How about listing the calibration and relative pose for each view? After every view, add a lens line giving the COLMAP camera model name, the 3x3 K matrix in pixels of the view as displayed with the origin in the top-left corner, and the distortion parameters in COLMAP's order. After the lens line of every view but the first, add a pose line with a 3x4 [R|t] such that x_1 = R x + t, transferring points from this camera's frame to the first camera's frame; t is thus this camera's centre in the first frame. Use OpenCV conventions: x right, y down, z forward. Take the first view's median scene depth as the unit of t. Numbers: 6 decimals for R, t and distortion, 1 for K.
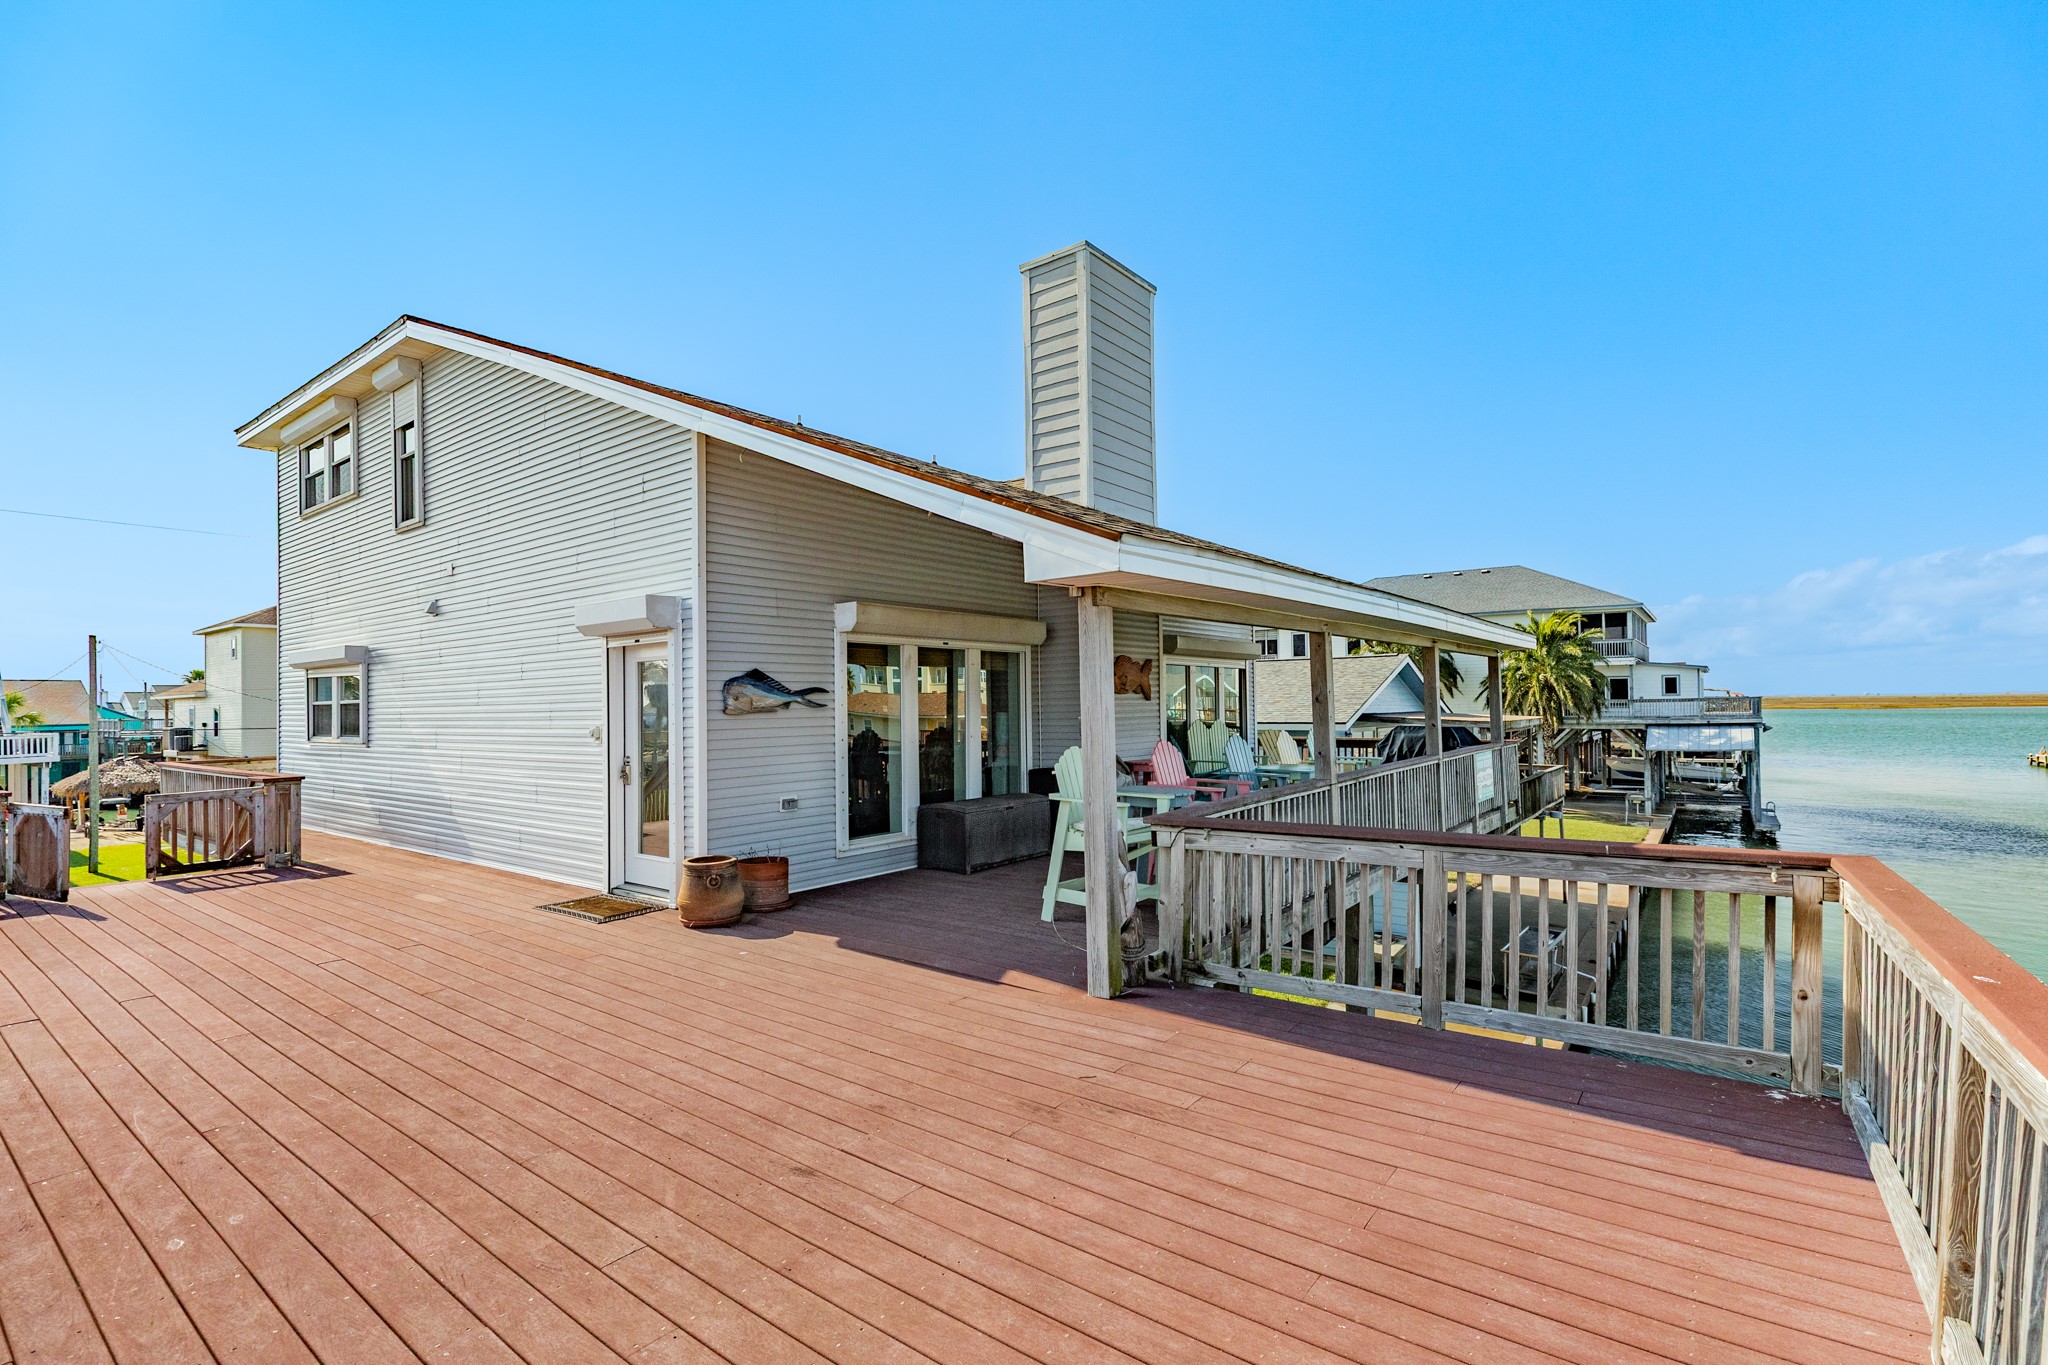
lens RADIAL K [[962.7, 0, 1017.3], [0, 962.7, 683.1], [0, 0, 1]] dist [0.013760, -0.000146]
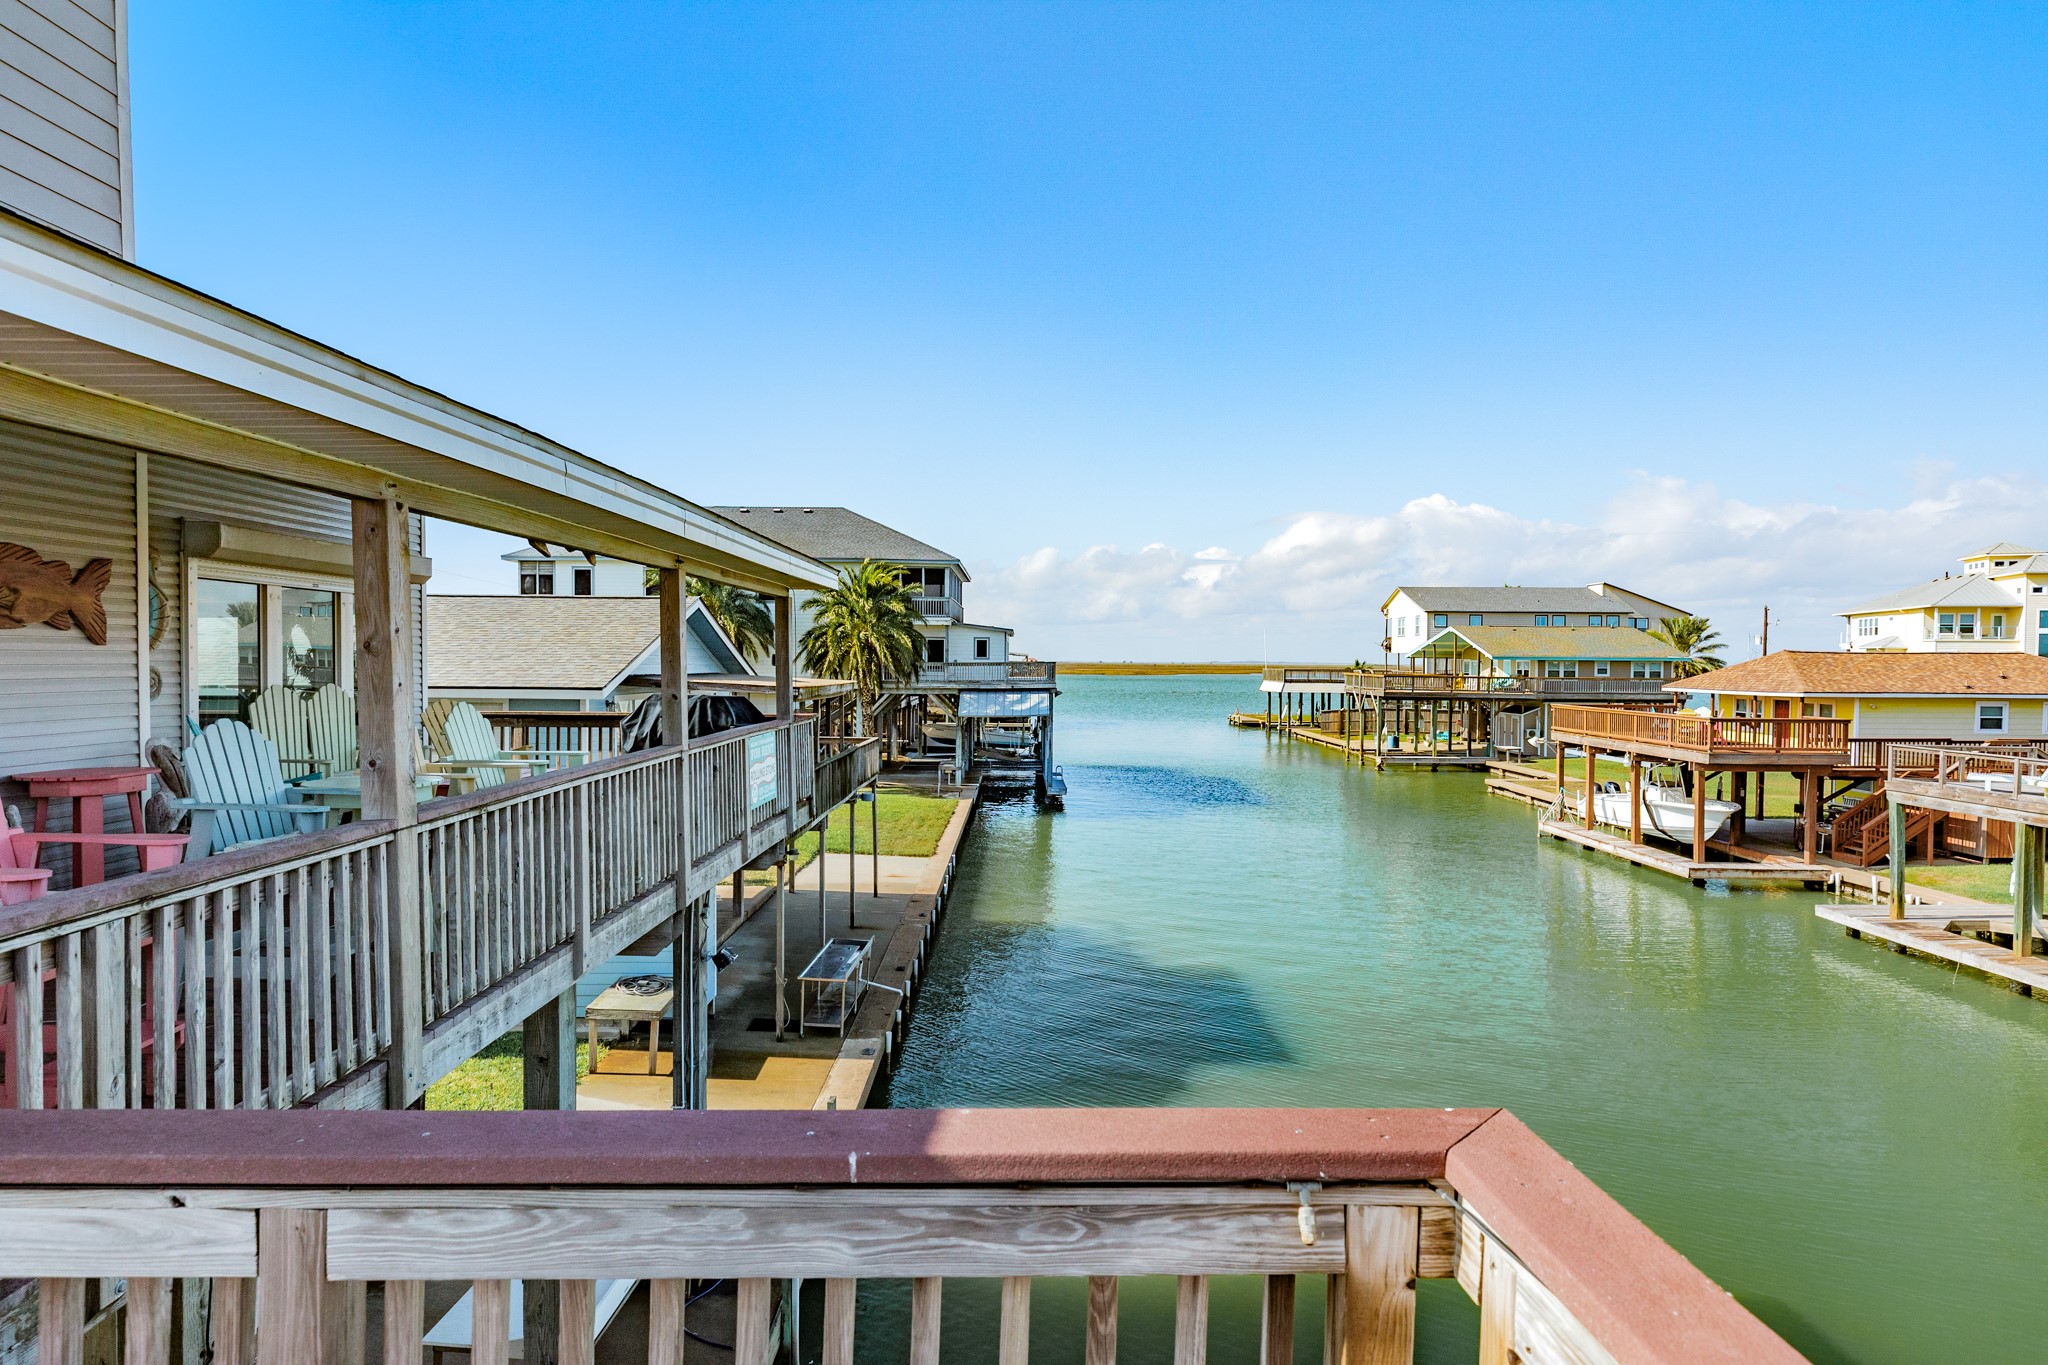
lens RADIAL K [[1126.3, 0, 1035.8], [0, 1126.3, 682.0], [0, 0, 1]] dist [0.012359, -0.000576]
pose [[0.799542, 0.007205, 0.600566, 0.051517], [-0.030613, 0.999117, 0.028768, 0.001922], [-0.599829, -0.041387, 0.799057, 0.080771]]
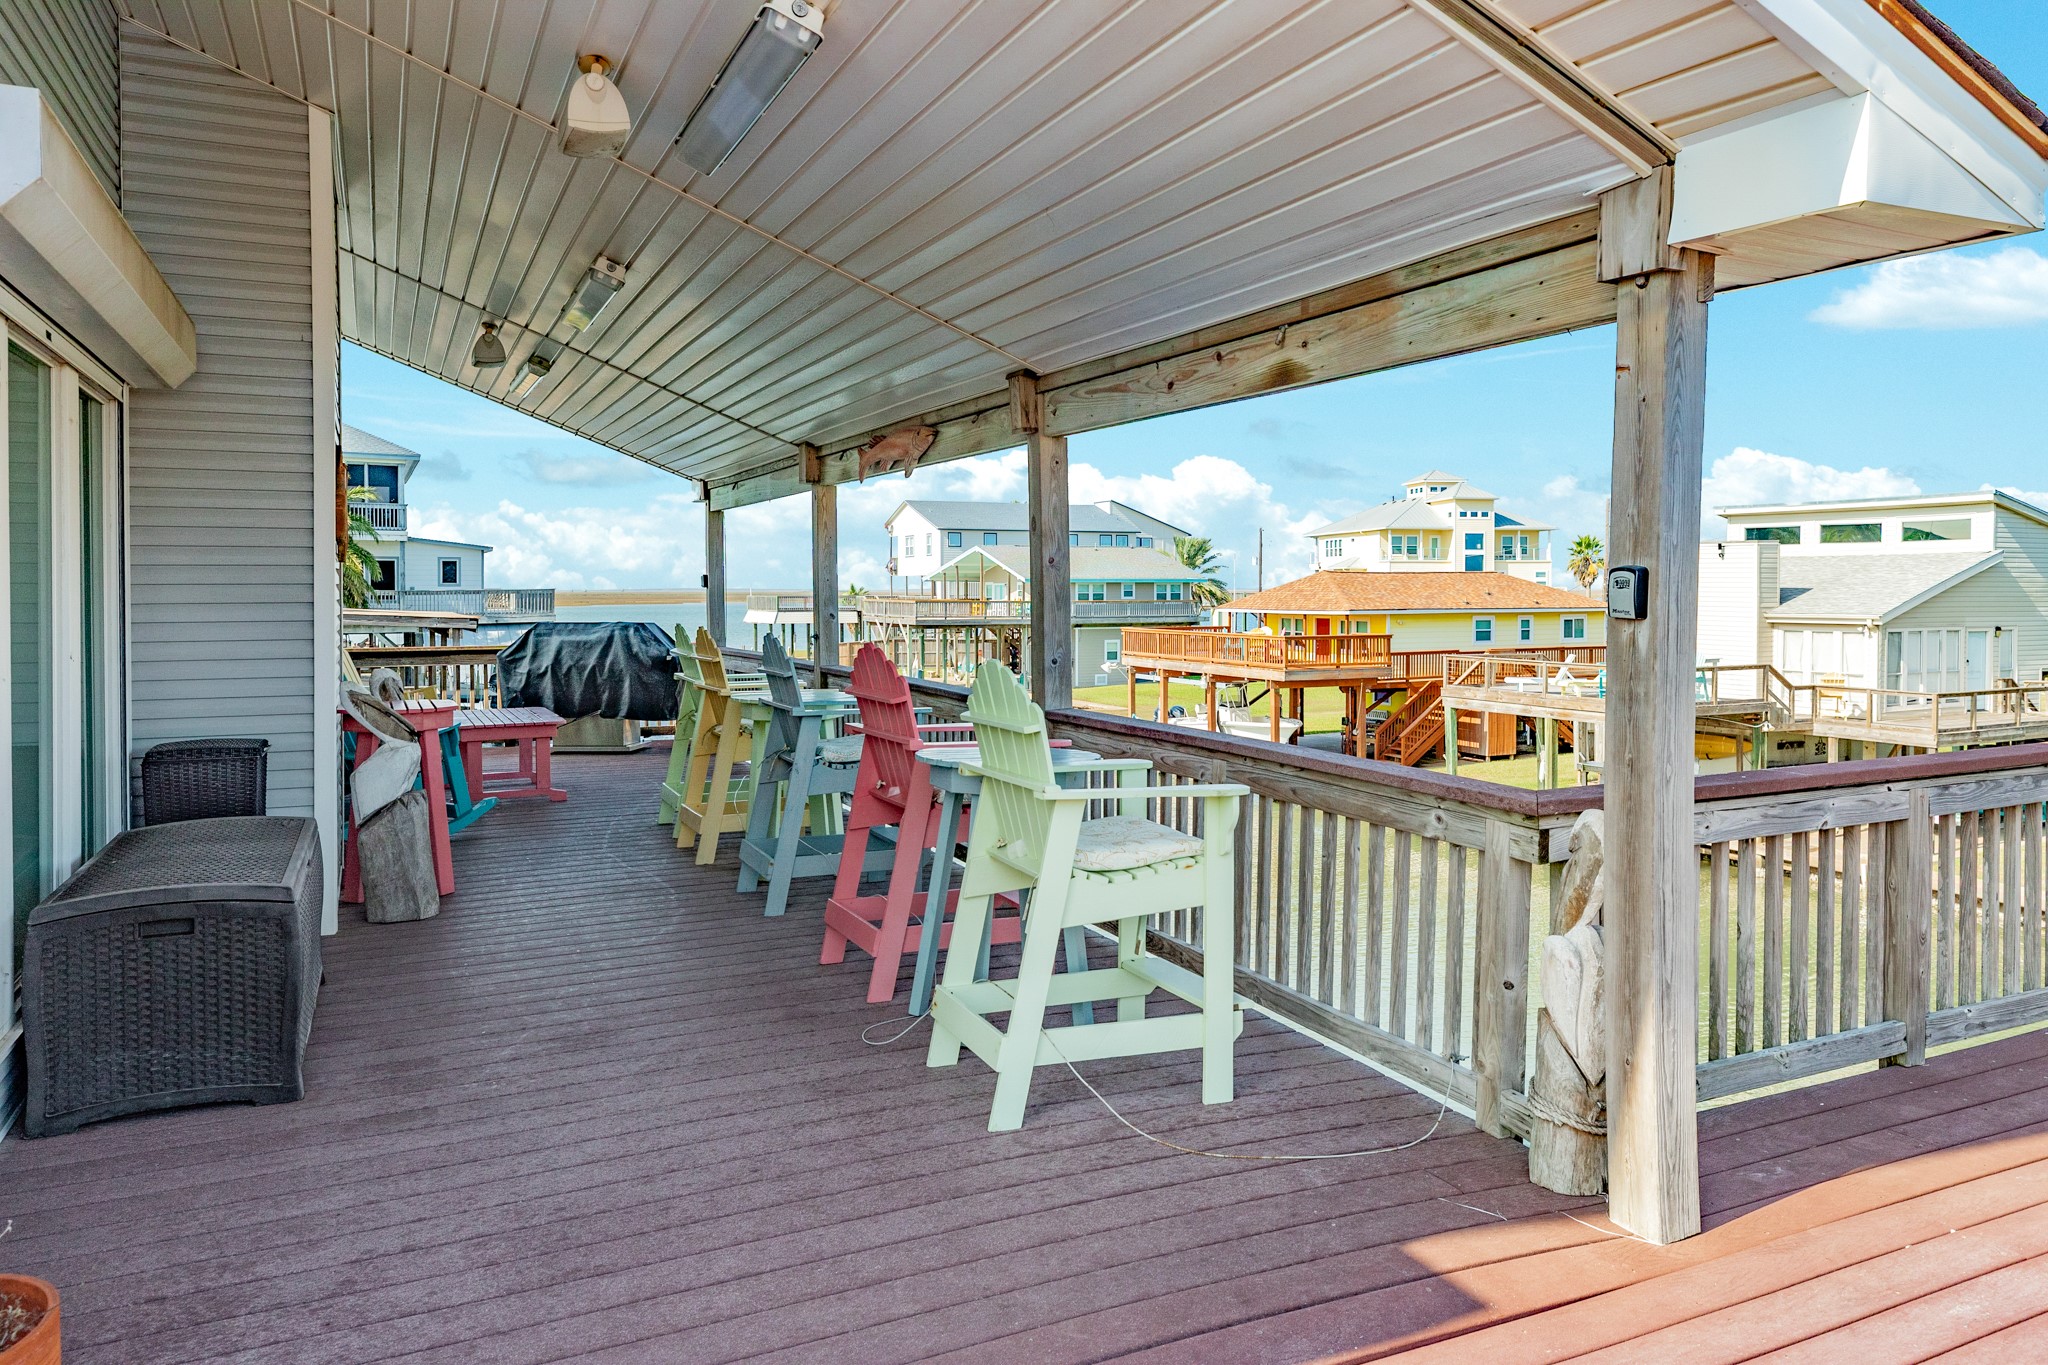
lens RADIAL K [[1422.9, 0, 1015.9], [0, 1422.9, 602.3], [0, 0, 1]] dist [0.028026, -0.001538]
pose [[0.452798, 0.003463, 0.891606, -0.089157], [-0.023232, 0.999699, 0.007916, 0.007130], [-0.891310, -0.024298, 0.452742, 0.136816]]
